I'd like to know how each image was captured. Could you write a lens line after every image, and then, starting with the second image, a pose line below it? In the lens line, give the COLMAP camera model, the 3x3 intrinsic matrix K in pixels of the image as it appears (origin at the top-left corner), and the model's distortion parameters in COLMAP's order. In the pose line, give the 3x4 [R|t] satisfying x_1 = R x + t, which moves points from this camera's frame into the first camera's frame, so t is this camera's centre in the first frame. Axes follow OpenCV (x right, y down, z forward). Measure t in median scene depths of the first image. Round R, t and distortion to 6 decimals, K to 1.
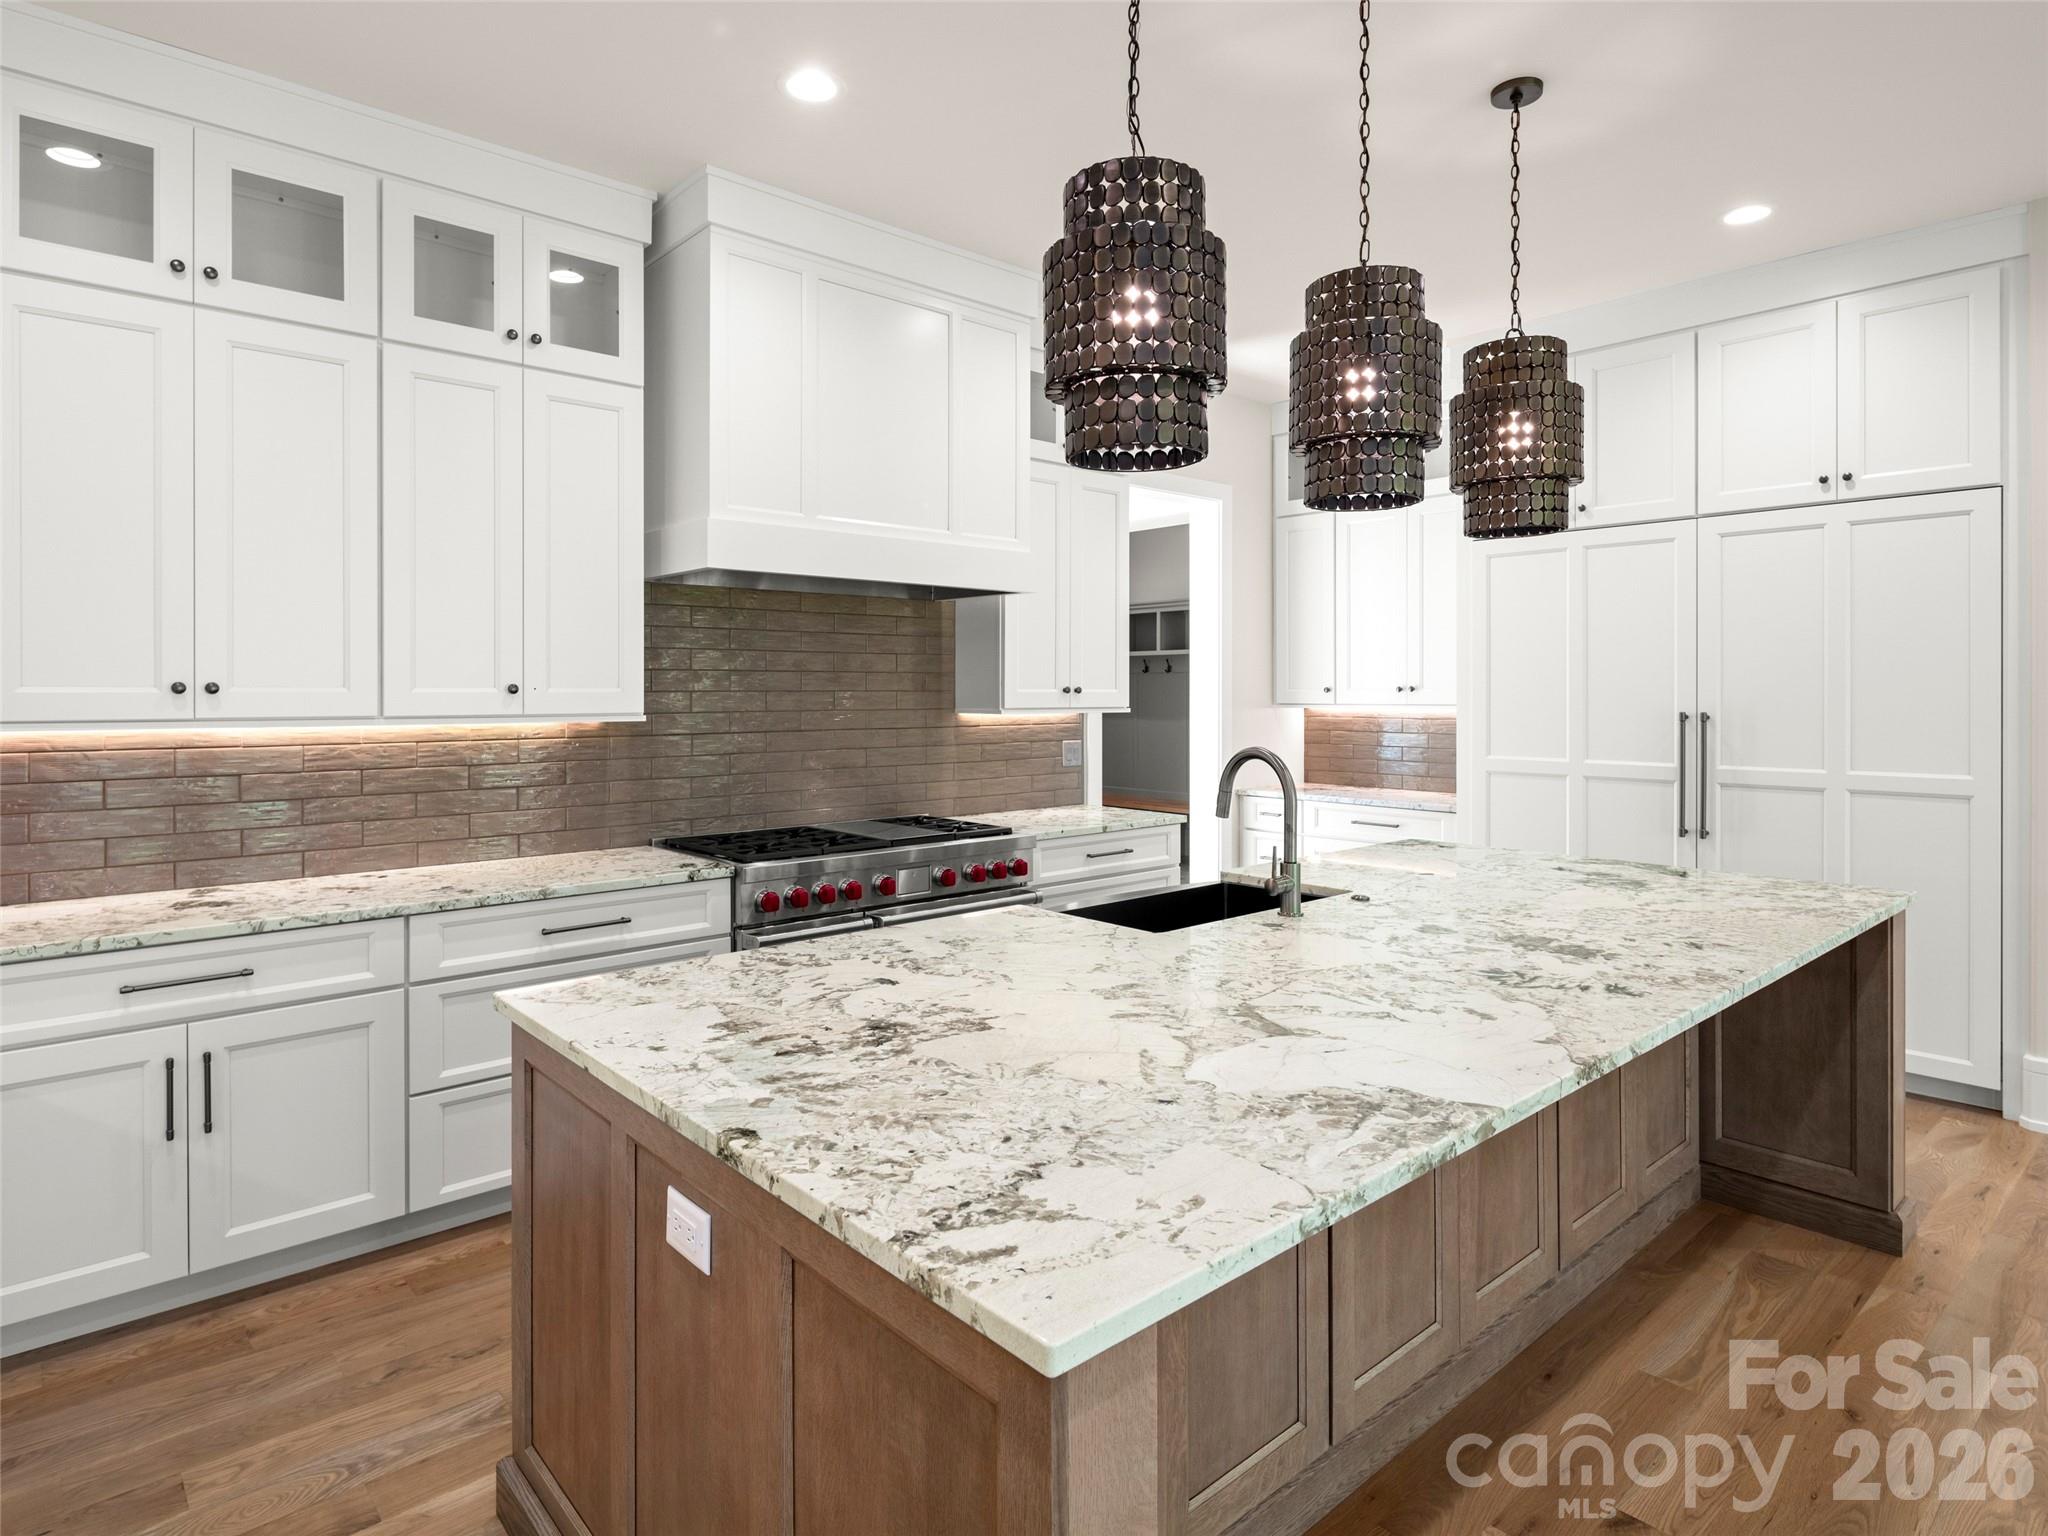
lens RADIAL K [[1139.9, 0, 1013.8], [0, 1139.9, 704.4], [0, 0, 1]] dist [0.005862, -0.007000]
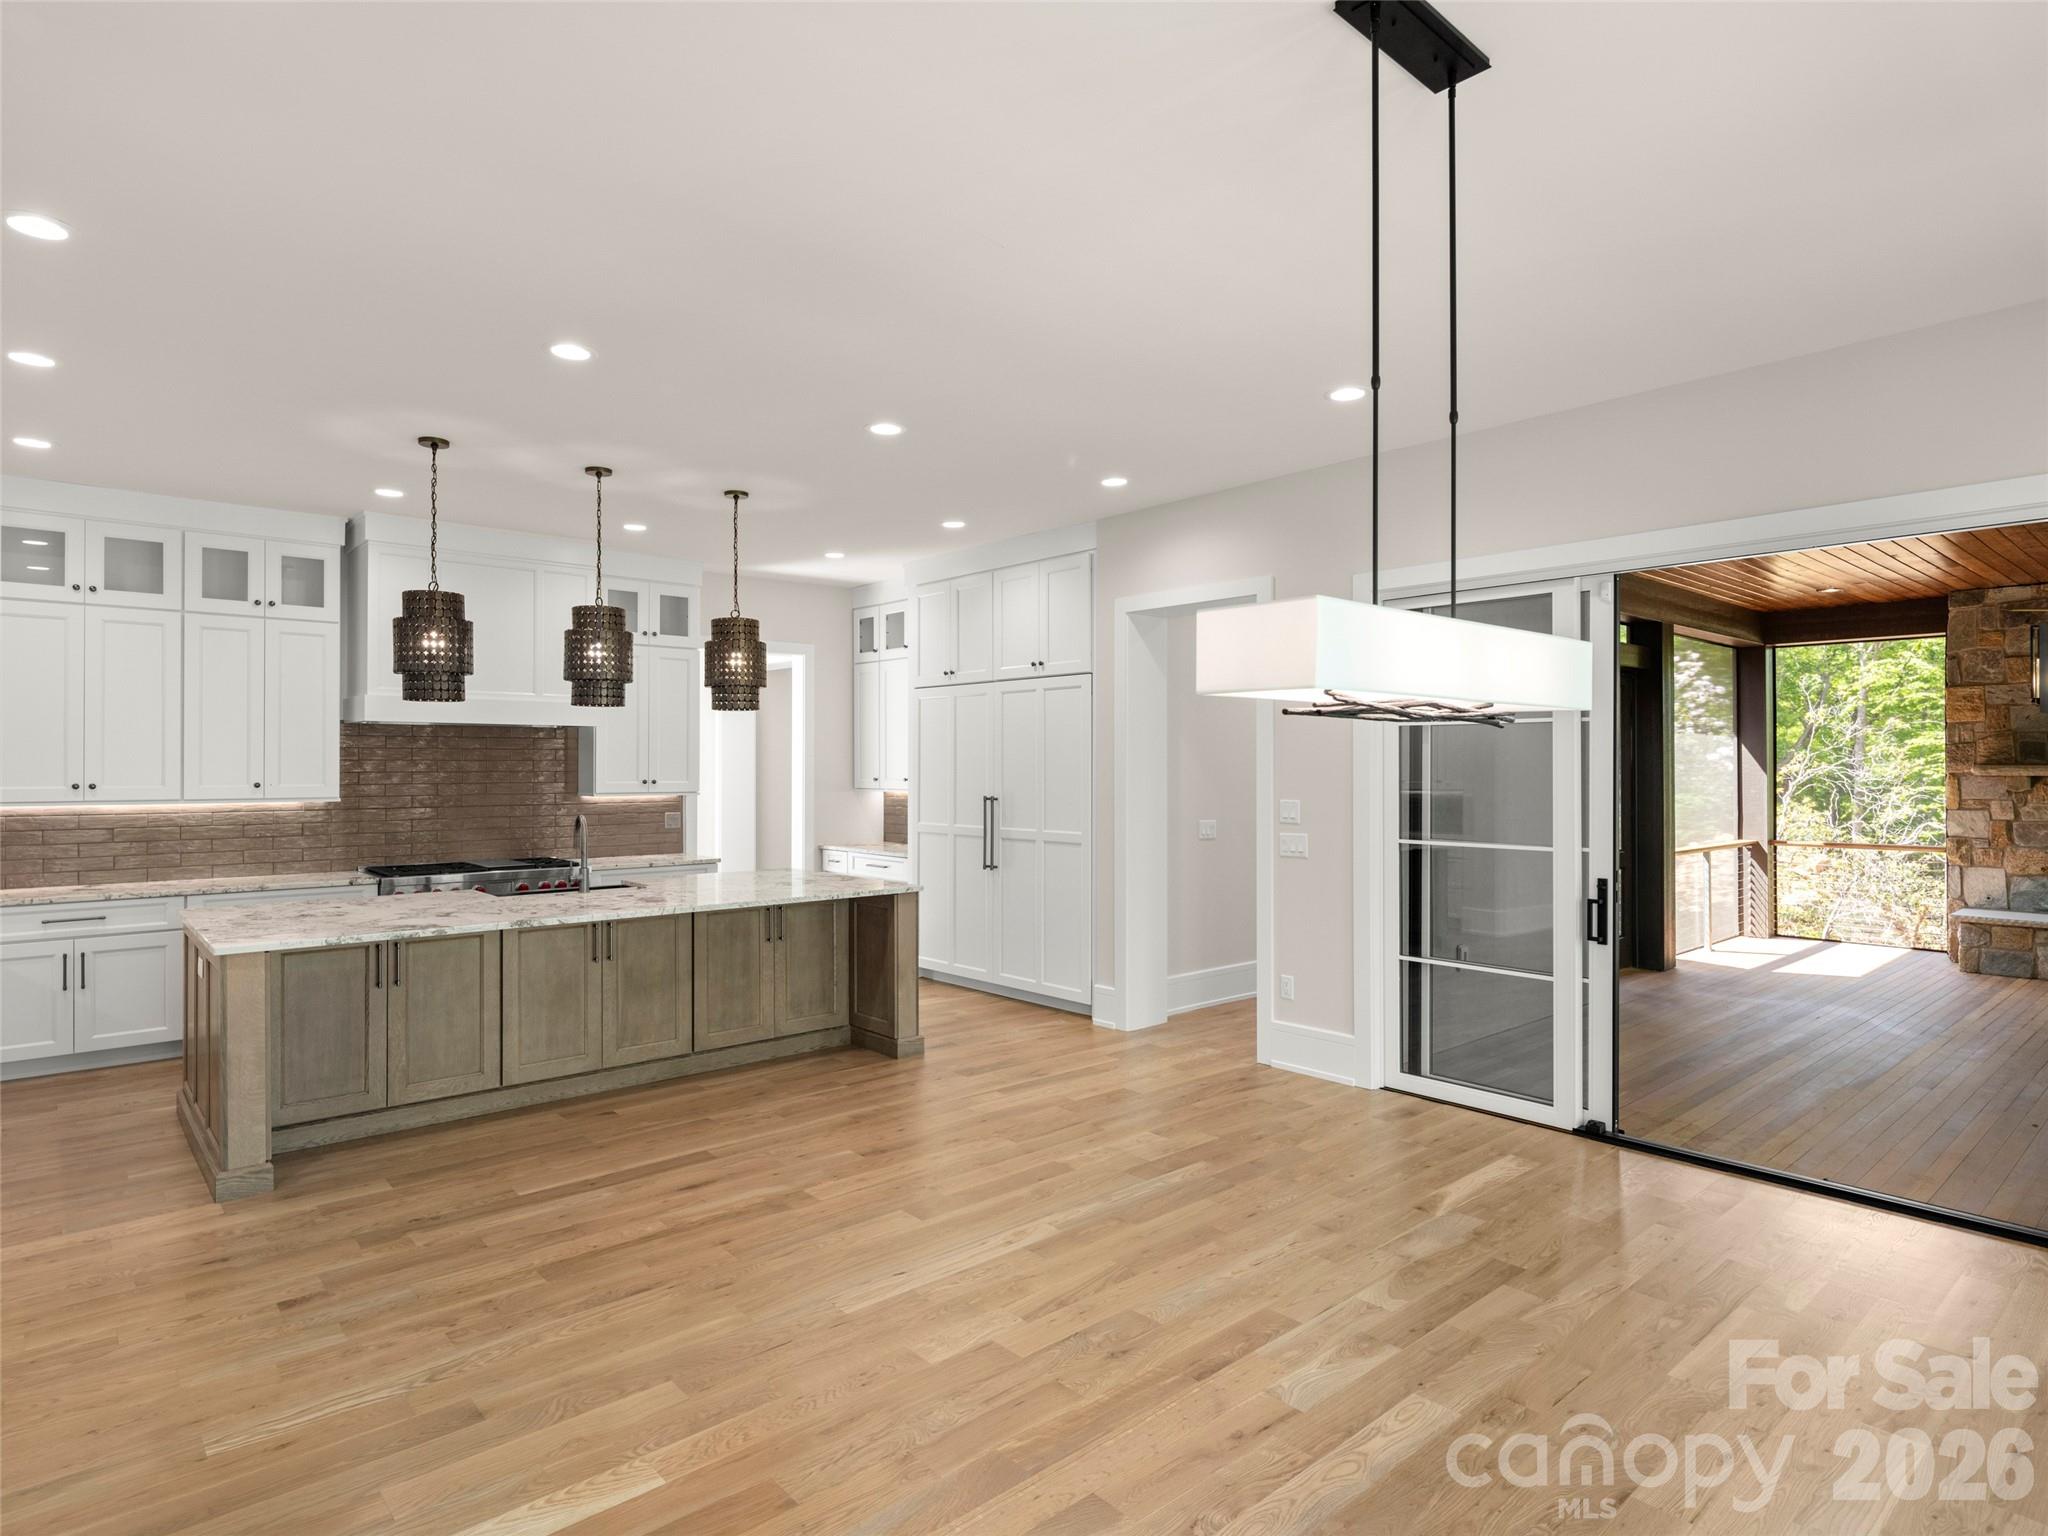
lens RADIAL K [[1139.9, 0, 1032.3], [0, 1139.9, 770.5], [0, 0, 1]] dist [0.005862, -0.007000]
pose [[0.999994, 0.000303, -0.003550, 1.006665], [-0.000327, 0.999977, -0.006755, -0.029340], [0.003548, 0.006756, 0.999971, -1.063994]]
